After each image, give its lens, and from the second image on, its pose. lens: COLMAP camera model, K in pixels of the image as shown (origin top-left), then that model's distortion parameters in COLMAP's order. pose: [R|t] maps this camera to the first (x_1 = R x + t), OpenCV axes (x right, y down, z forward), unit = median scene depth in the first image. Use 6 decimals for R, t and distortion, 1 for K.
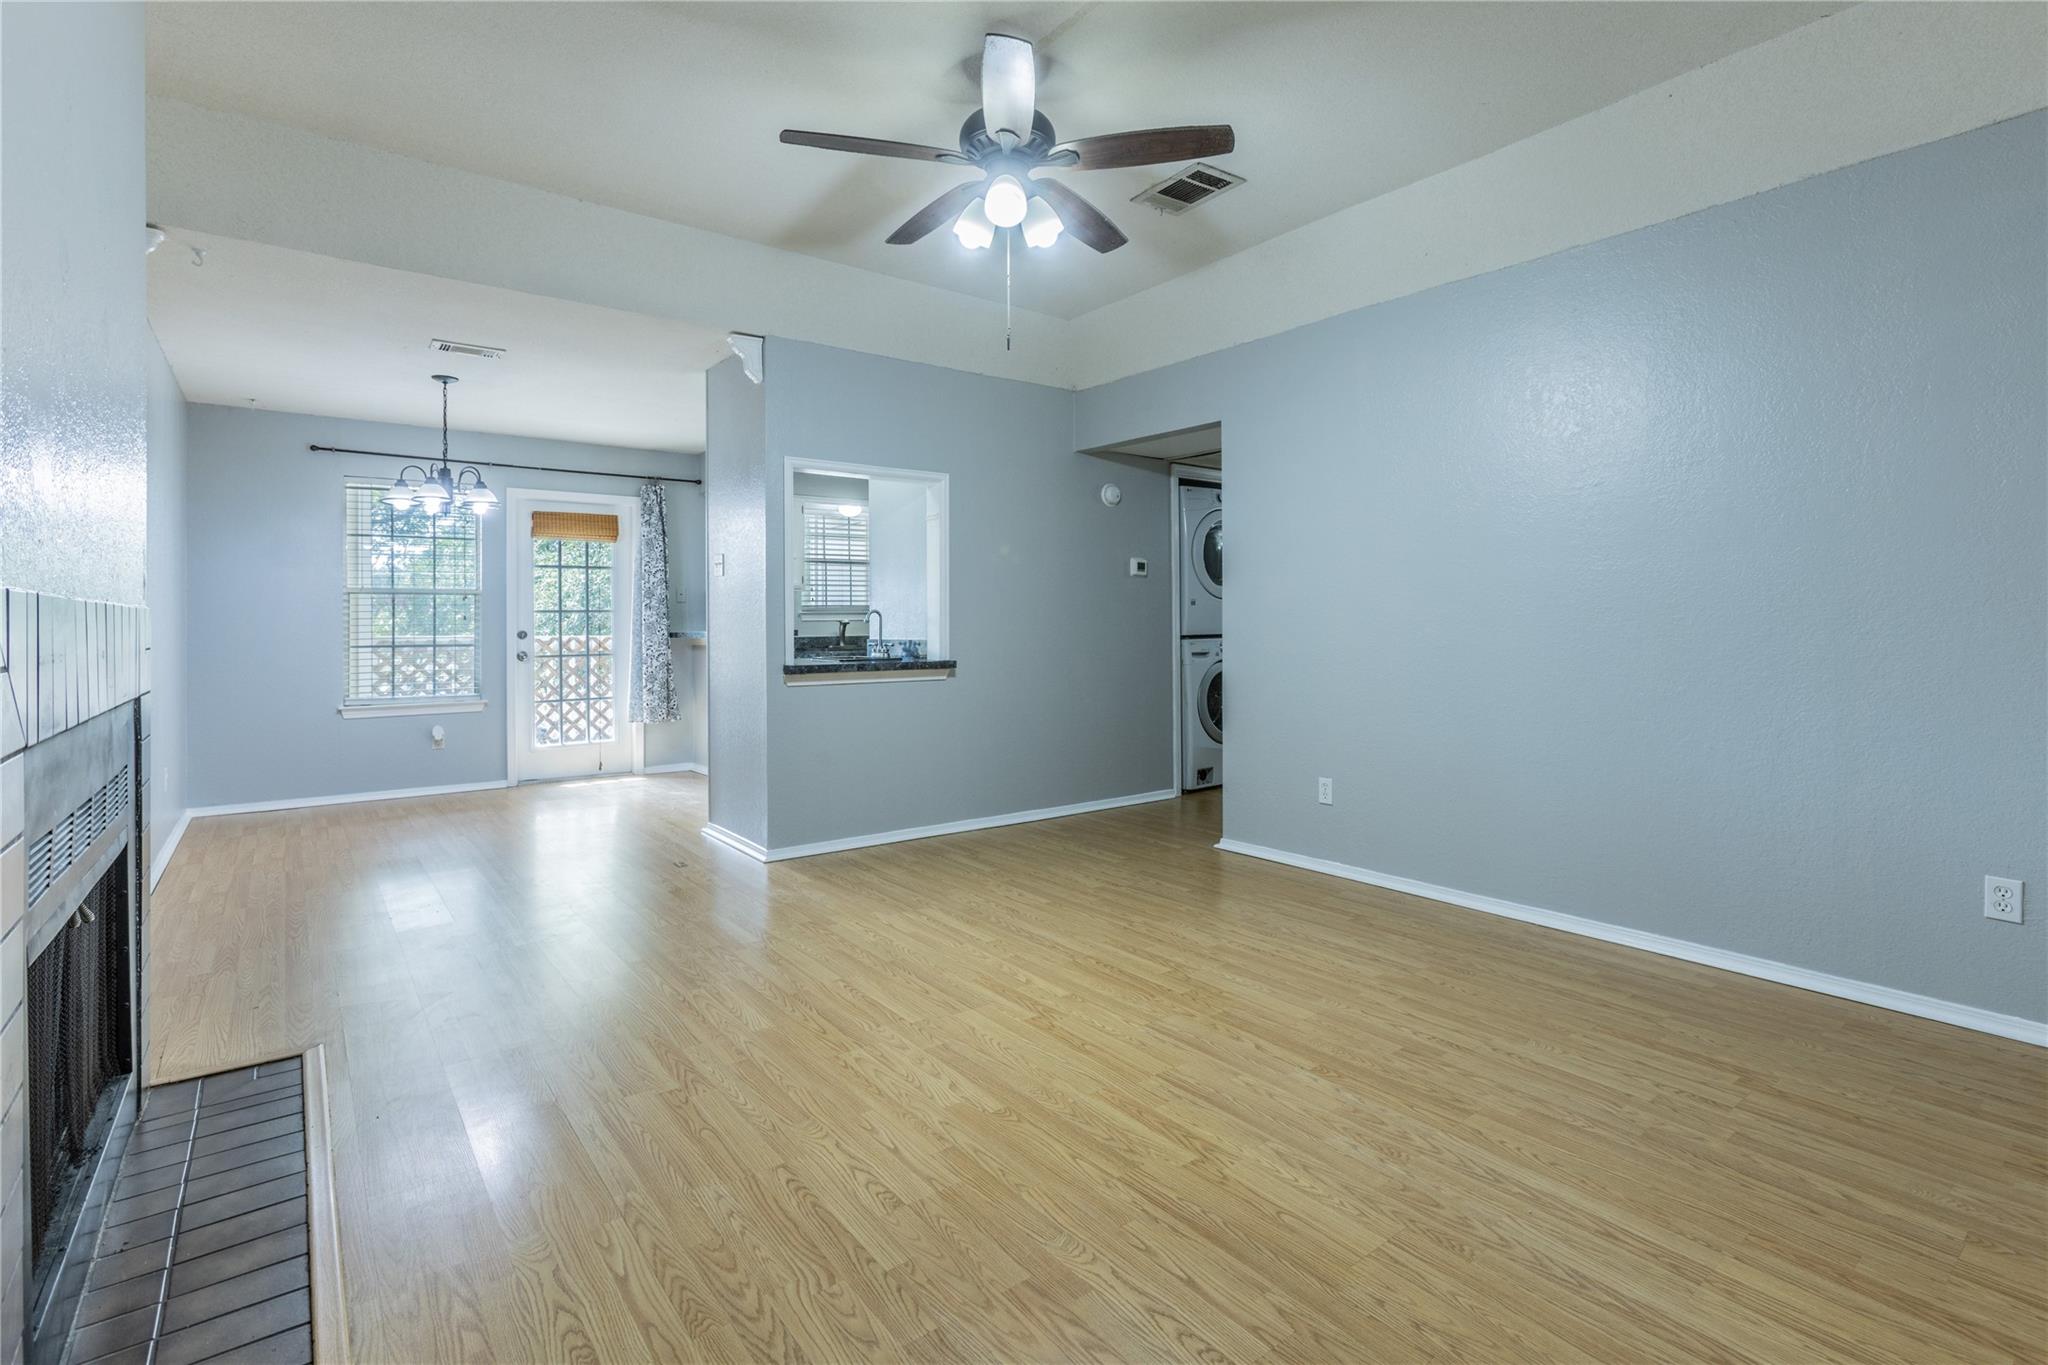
lens RADIAL K [[944.0, 0, 999.8], [0, 944.0, 621.5], [0, 0, 1]] dist [-0.012034, 0.002478]
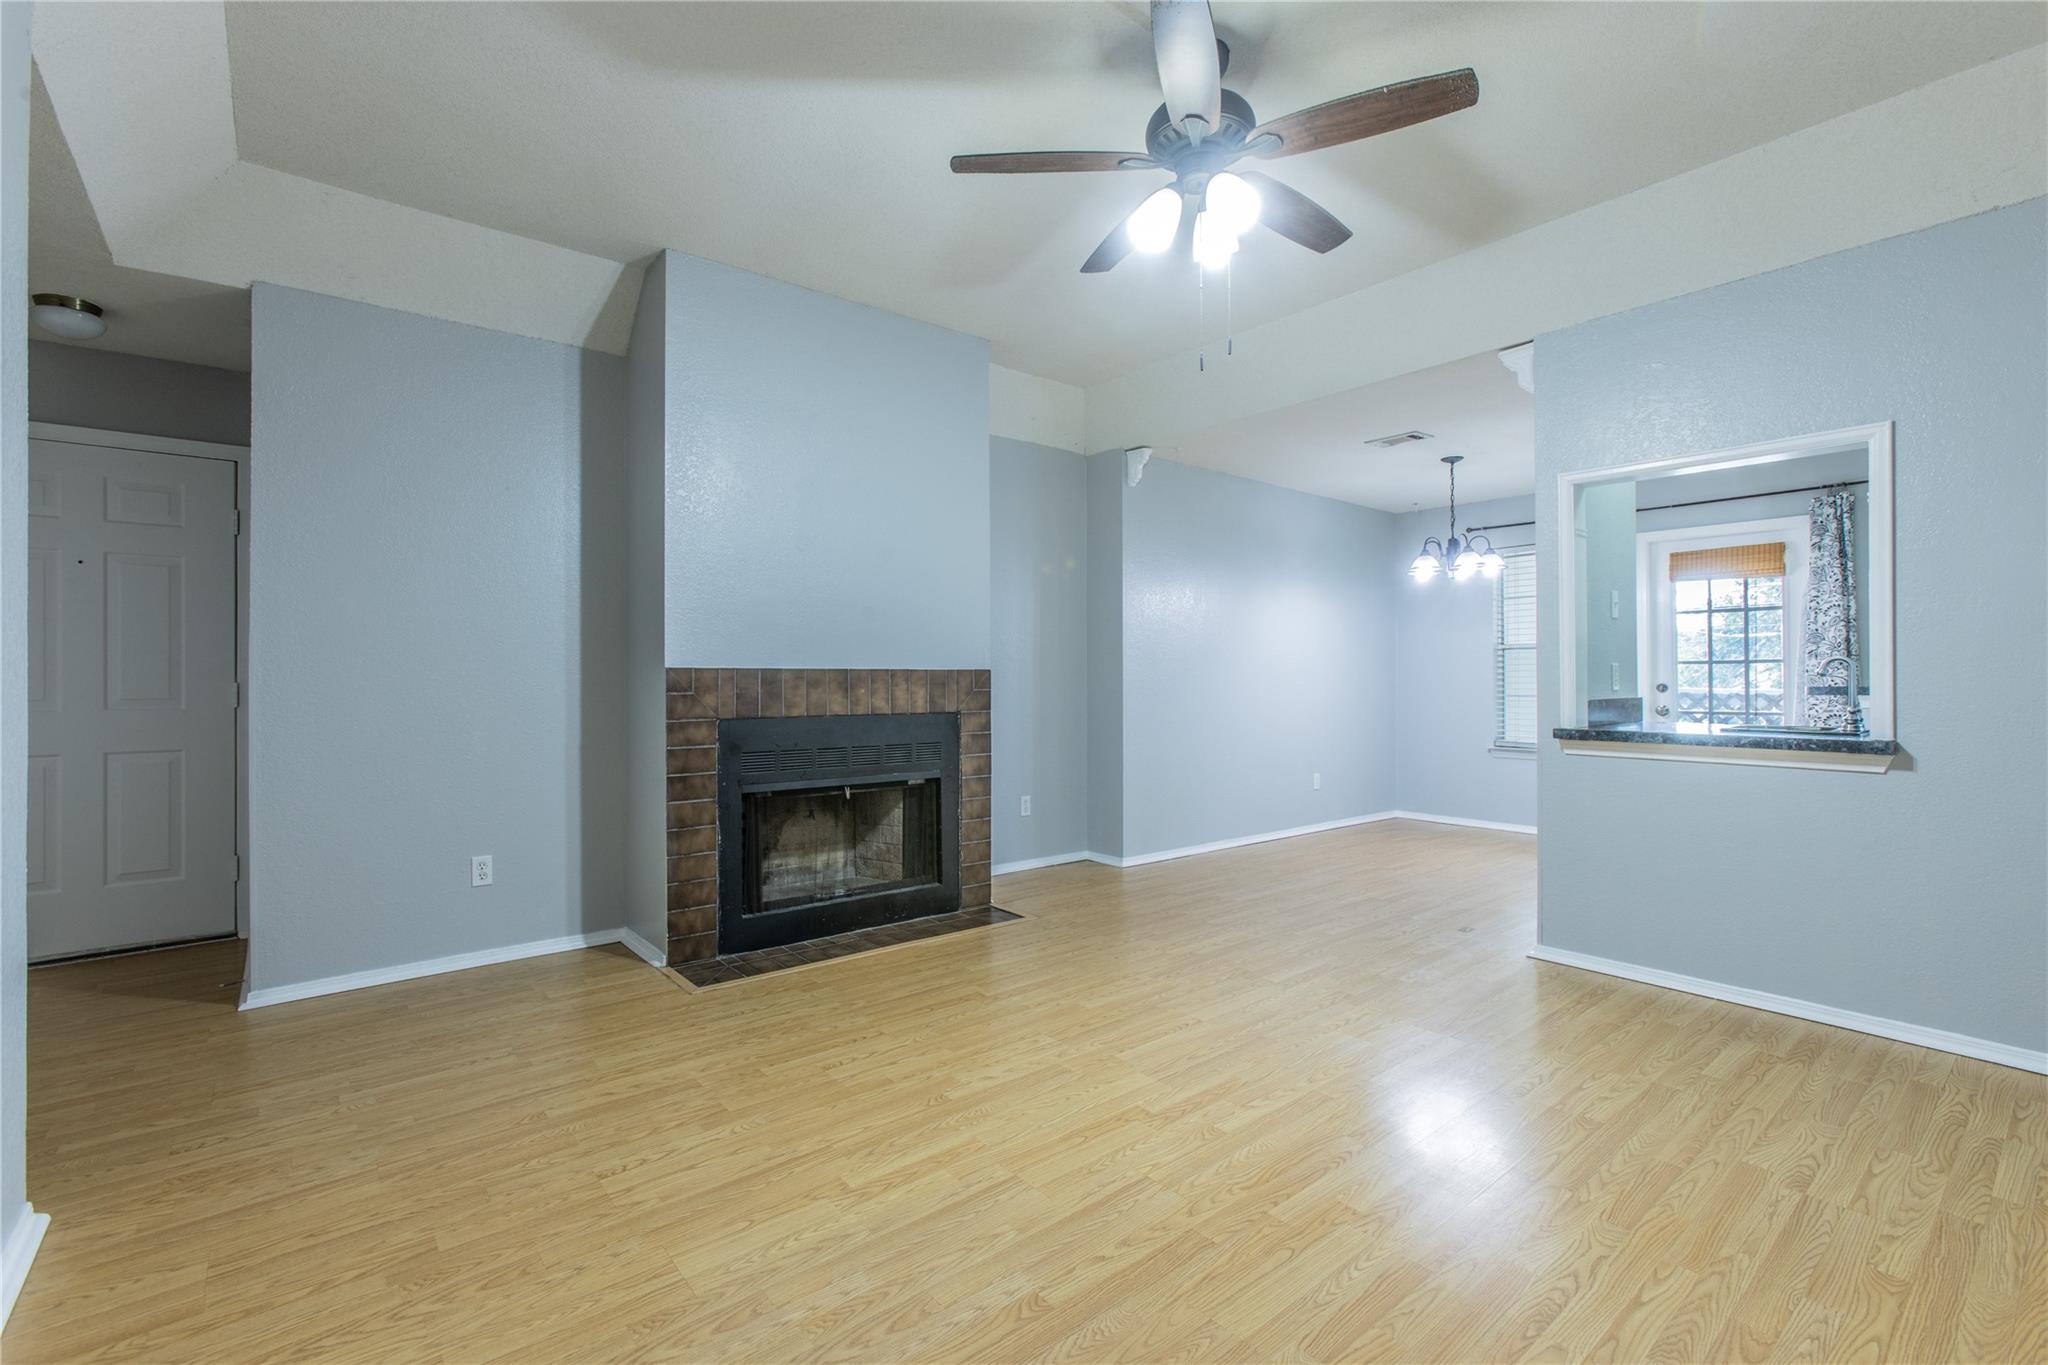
lens RADIAL K [[887.4, 0, 1013.9], [0, 887.4, 679.0], [0, 0, 1]] dist [-0.003475, 0.001284]
pose [[0.049205, 0.002420, -0.998786, 0.873439], [0.004710, 0.999985, 0.002655, -0.000829], [0.998778, -0.004834, 0.049193, 0.819282]]
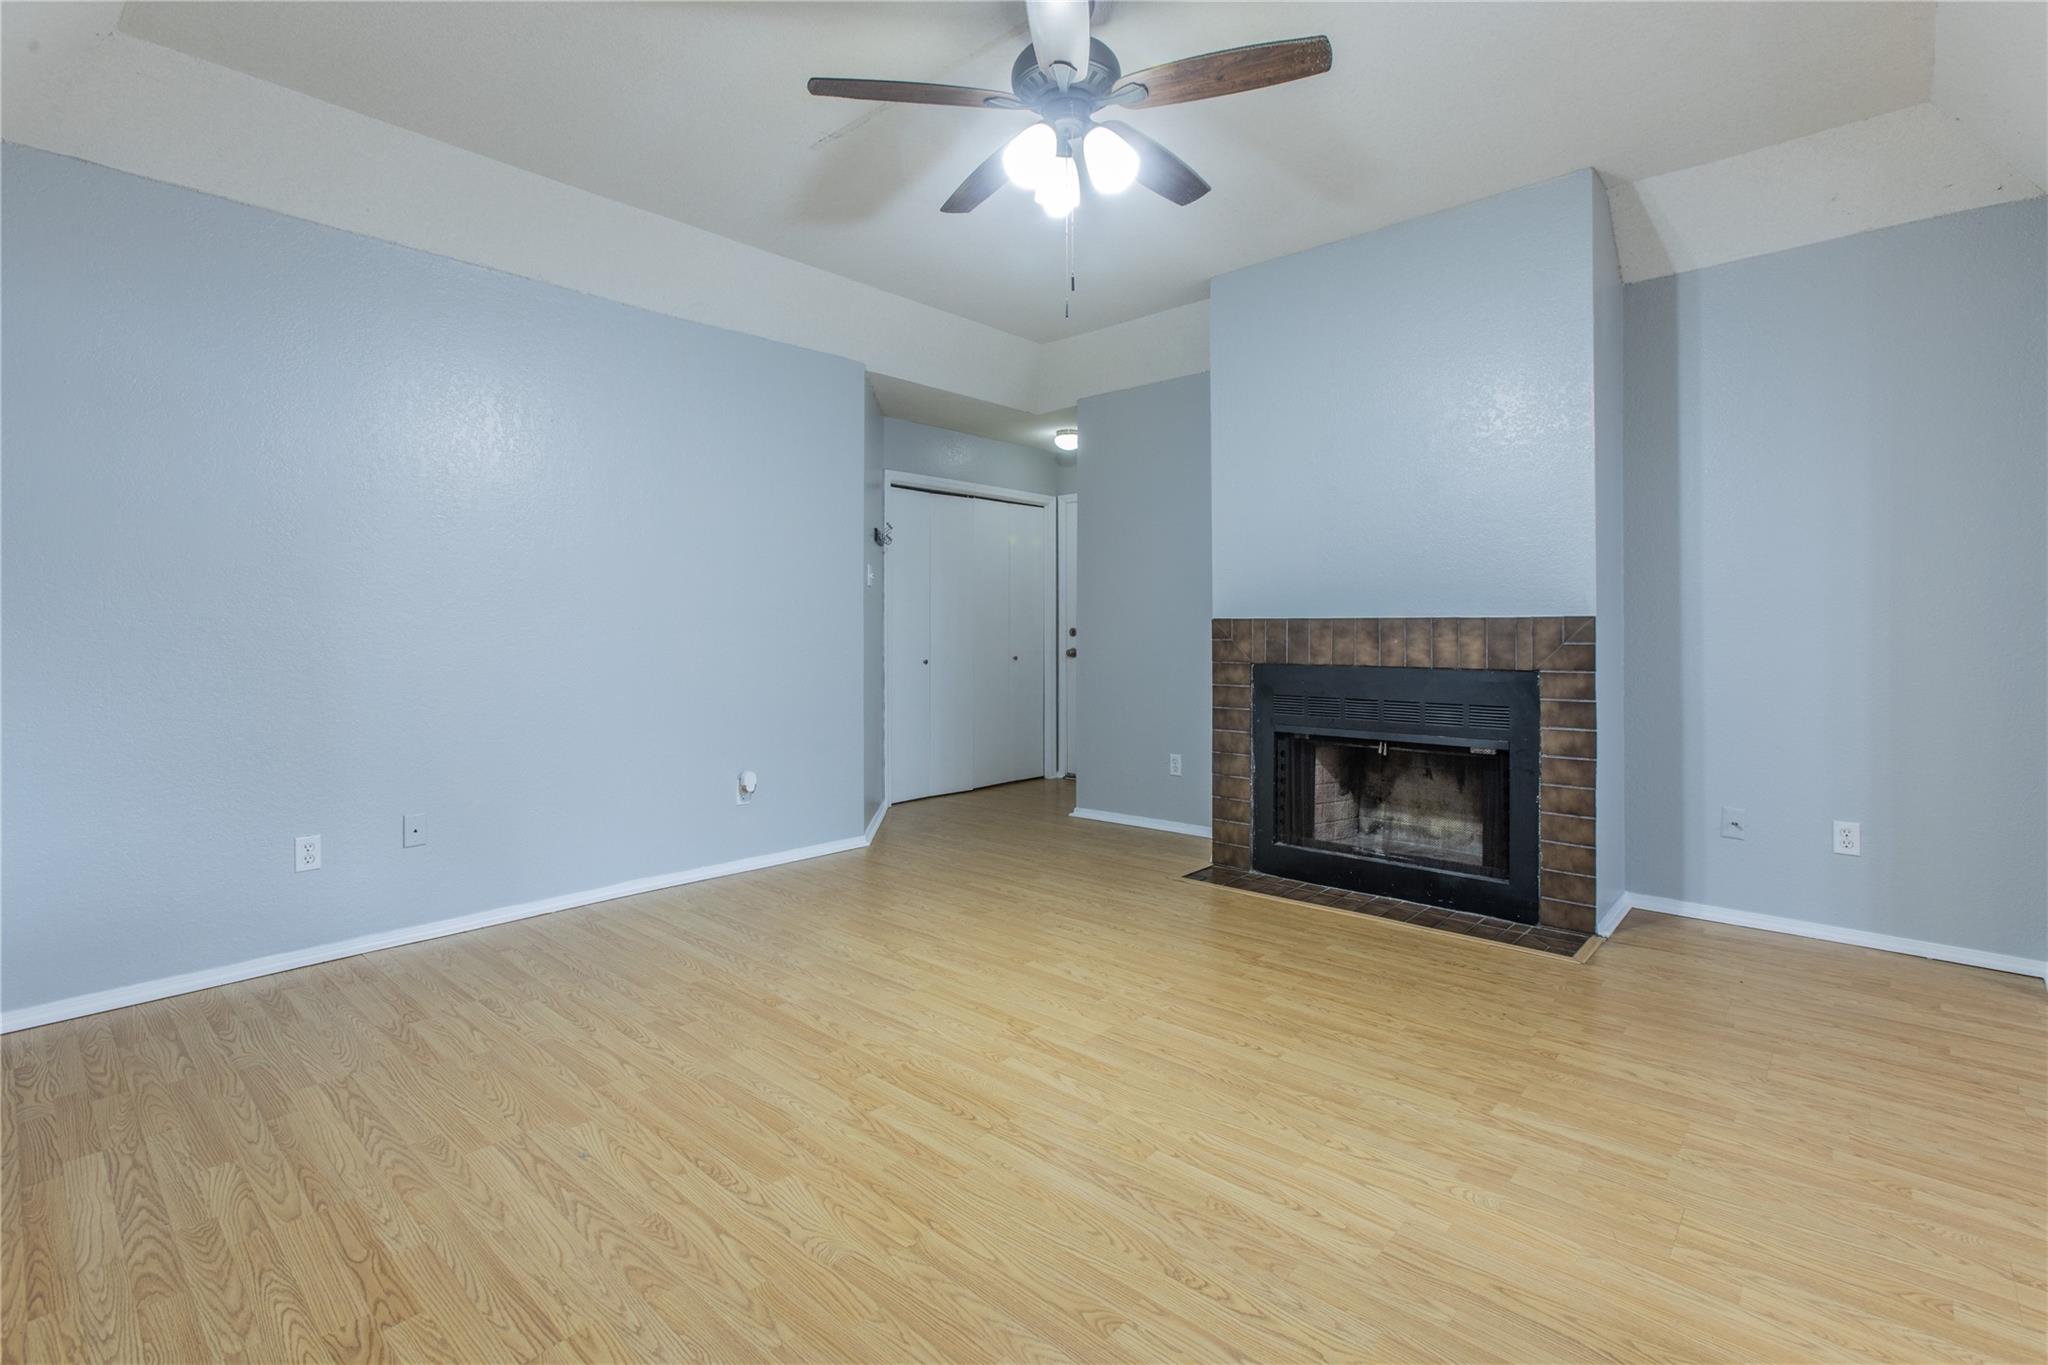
lens RADIAL K [[944.0, 0, 1040.2], [0, 944.0, 624.8], [0, 0, 1]] dist [-0.012034, 0.002478]
pose [[-0.976127, 0.002800, -0.217184, 0.235358], [0.004410, 0.999966, -0.006924, 0.004315], [0.217158, -0.007717, -0.976106, 1.935724]]
